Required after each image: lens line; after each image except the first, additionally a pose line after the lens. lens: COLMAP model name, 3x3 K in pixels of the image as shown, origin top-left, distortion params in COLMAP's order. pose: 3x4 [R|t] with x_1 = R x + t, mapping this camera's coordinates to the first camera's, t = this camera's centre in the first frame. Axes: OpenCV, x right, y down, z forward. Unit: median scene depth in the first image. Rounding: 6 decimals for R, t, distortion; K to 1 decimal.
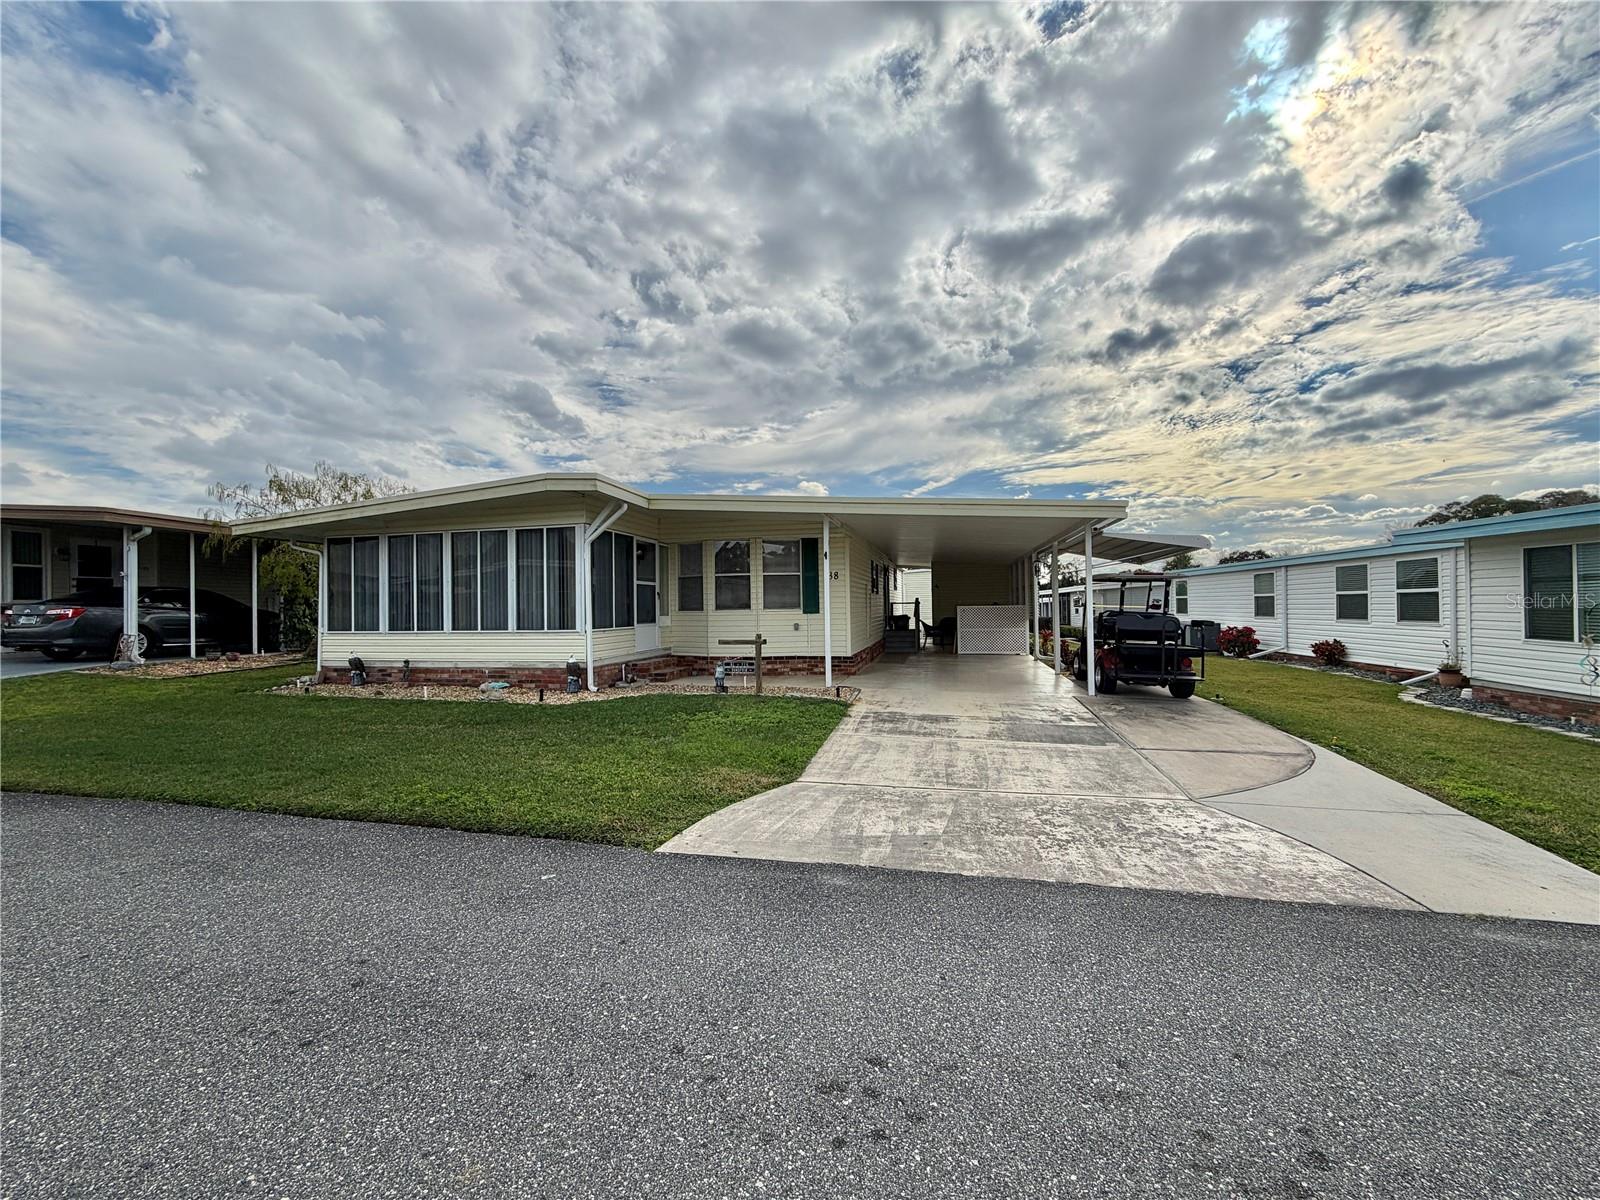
lens RADIAL K [[633.4, 0, 800.0], [0, 633.4, 600.0], [0, 0, 1]] dist [-0.000132, 0.000084]
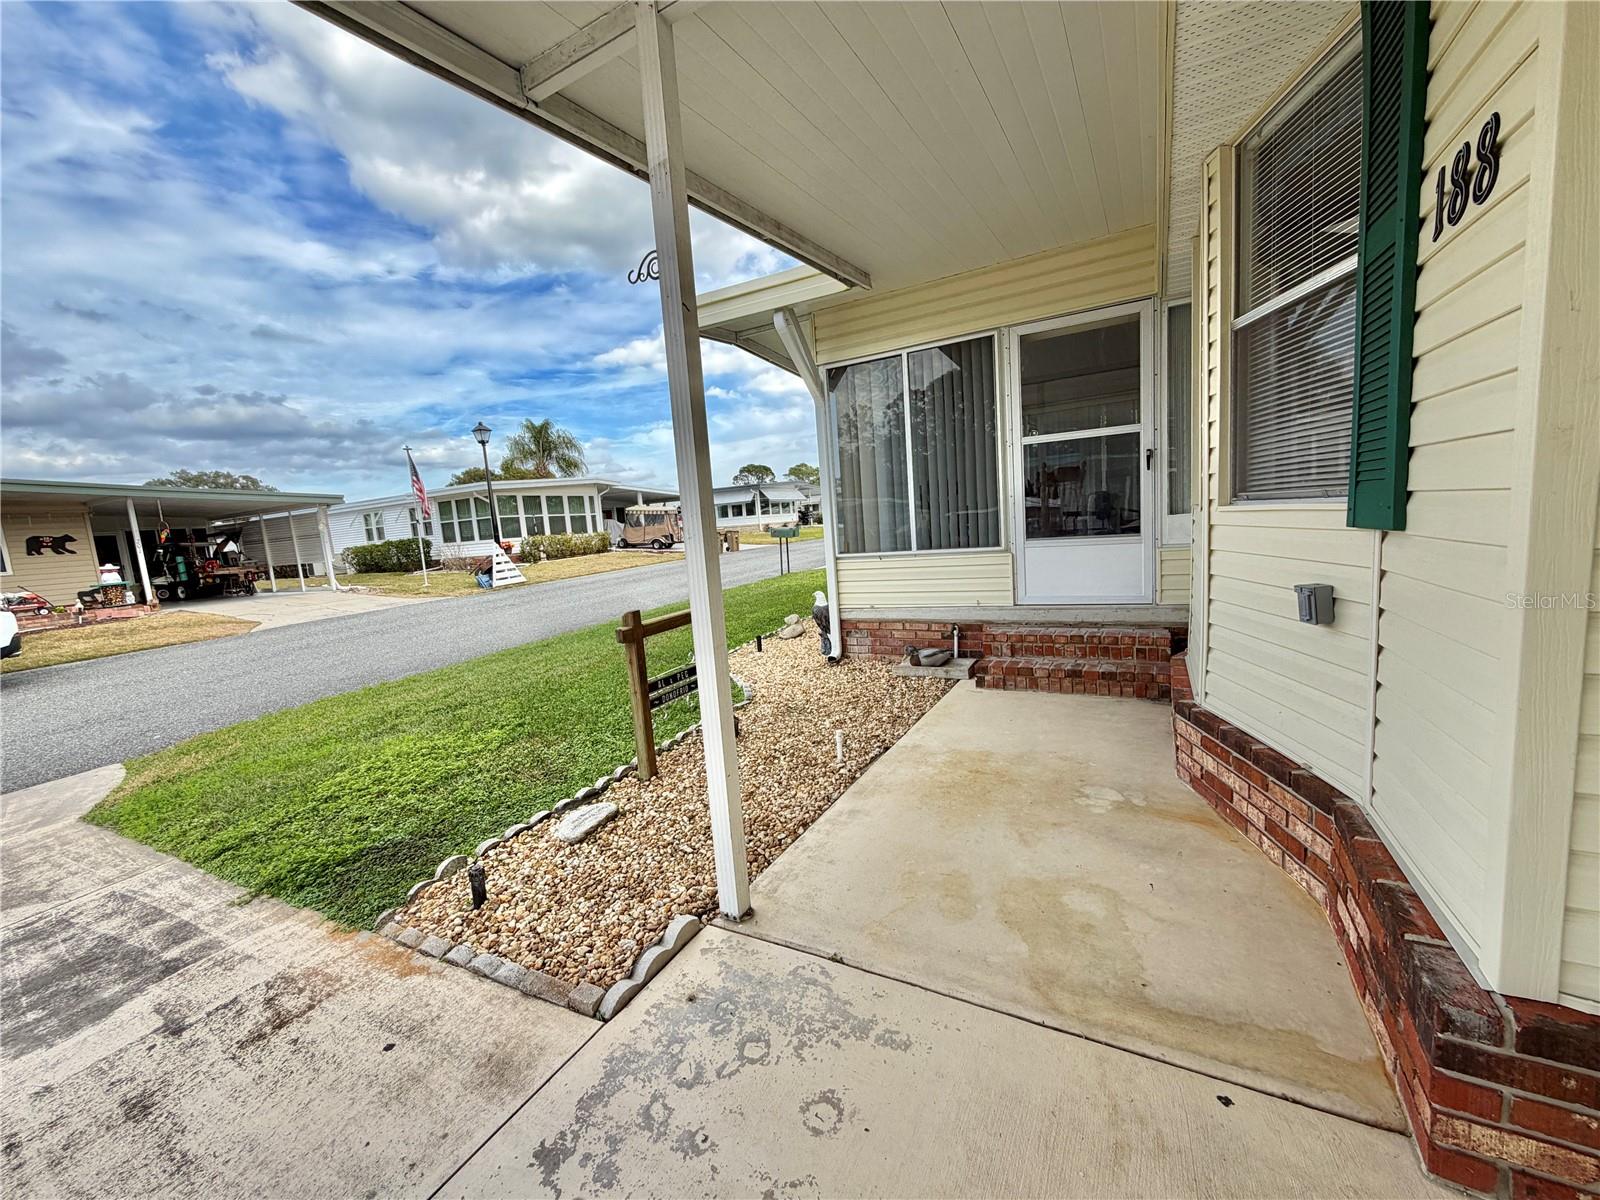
lens RADIAL K [[633.4, 0, 800.0], [0, 633.4, 600.0], [0, 0, 1]] dist [-0.000132, 0.000084]
pose [[-0.273767, 0.151791, -0.949743, 0.475743], [0.089049, 0.987227, 0.132114, 0.017395], [0.957665, -0.048405, -0.283787, 2.300162]]
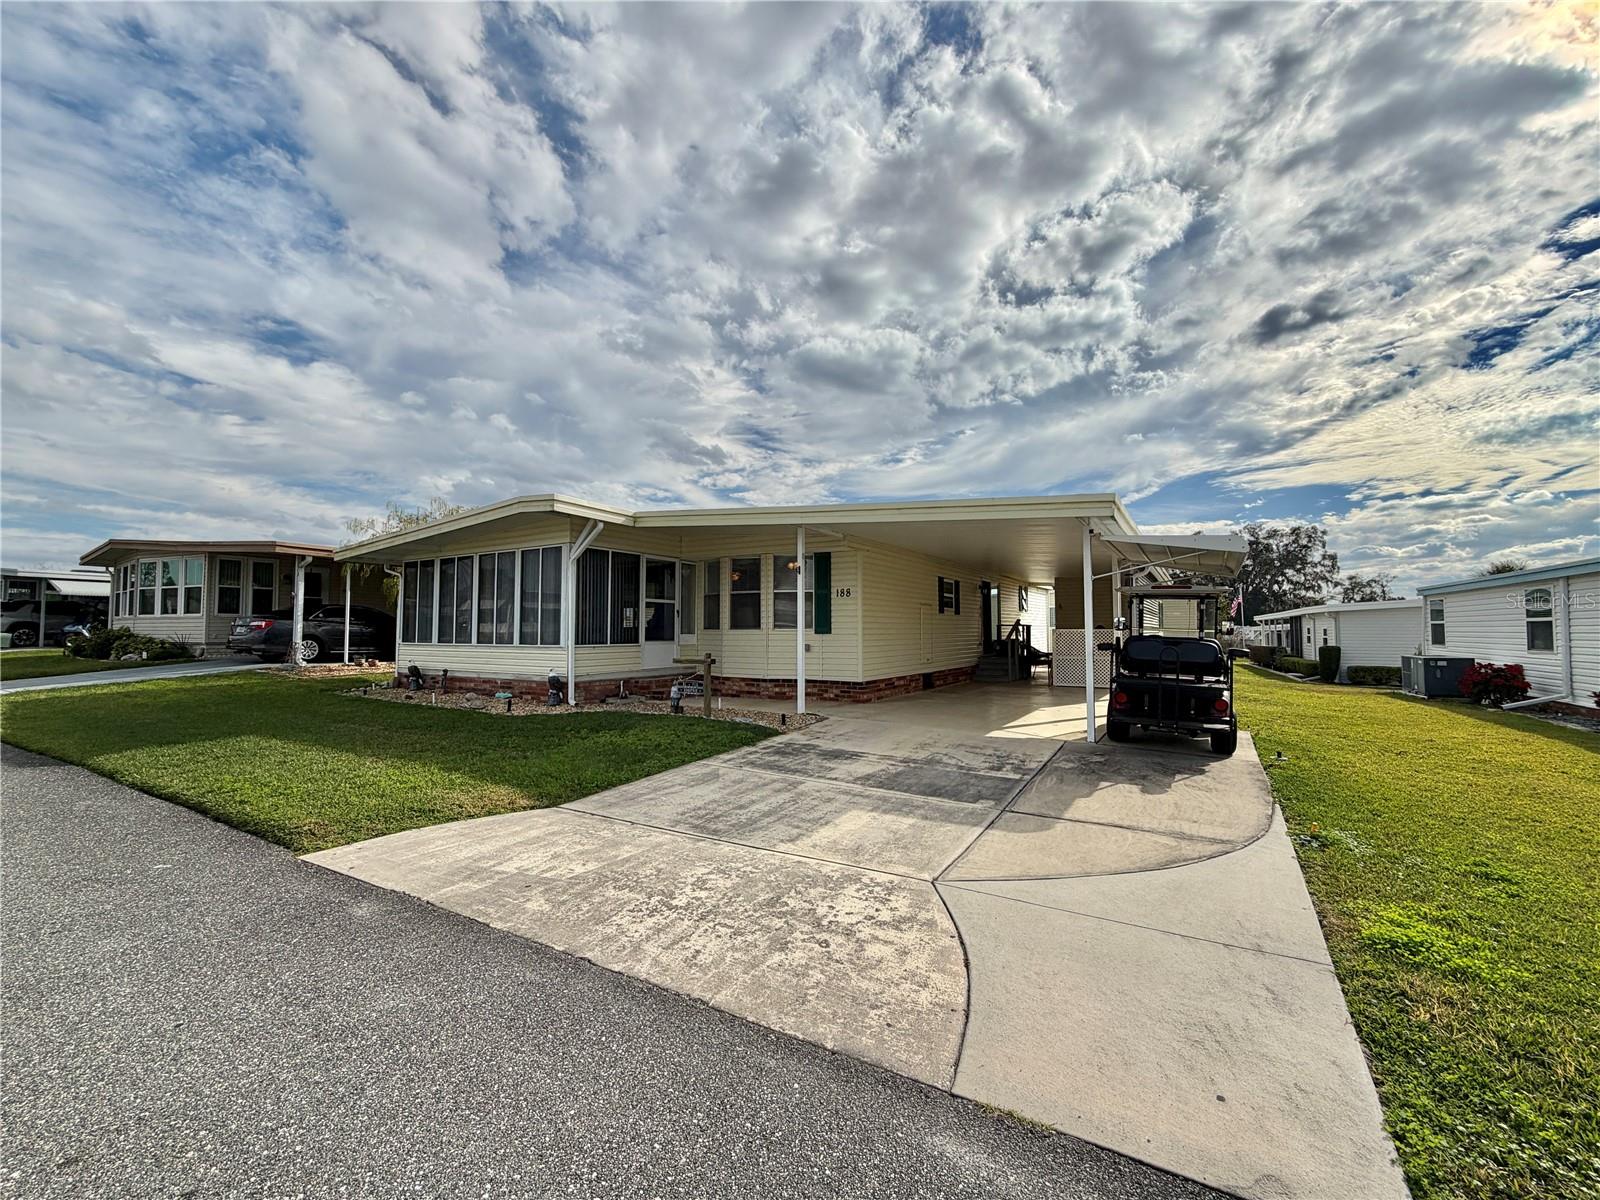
lens RADIAL K [[656.8, 0, 800.7], [0, 656.8, 618.2], [0, 0, 1]] dist [0.000833, -0.000504]
pose [[0.948371, 0.007615, -0.317072, 0.726234], [-0.009581, 0.999943, -0.004641, 0.008469], [0.317019, 0.007439, 0.948390, 0.210836]]
